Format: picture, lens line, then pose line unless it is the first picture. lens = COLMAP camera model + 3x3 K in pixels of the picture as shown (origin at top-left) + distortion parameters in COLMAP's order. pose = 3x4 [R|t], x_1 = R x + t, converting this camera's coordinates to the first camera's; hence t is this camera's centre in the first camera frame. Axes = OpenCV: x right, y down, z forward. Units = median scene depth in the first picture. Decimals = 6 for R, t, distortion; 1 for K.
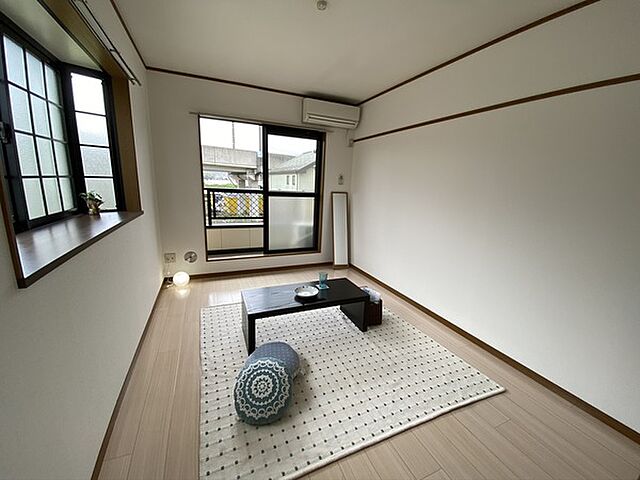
lens RADIAL K [[260.6, 0, 318.8], [0, 260.6, 239.7], [0, 0, 1]] dist [-0.008434, -0.002686]
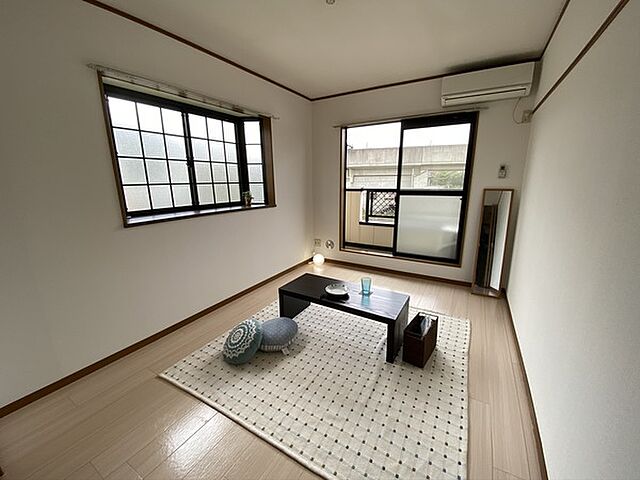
lens RADIAL K [[260.6, 0, 316.1], [0, 260.6, 237.7], [0, 0, 1]] dist [-0.008434, -0.002686]
pose [[0.577684, 0.127217, -0.806286, 0.427517], [-0.137389, 0.988842, 0.057586, -0.026199], [0.804615, 0.077508, 0.588716, 0.211270]]
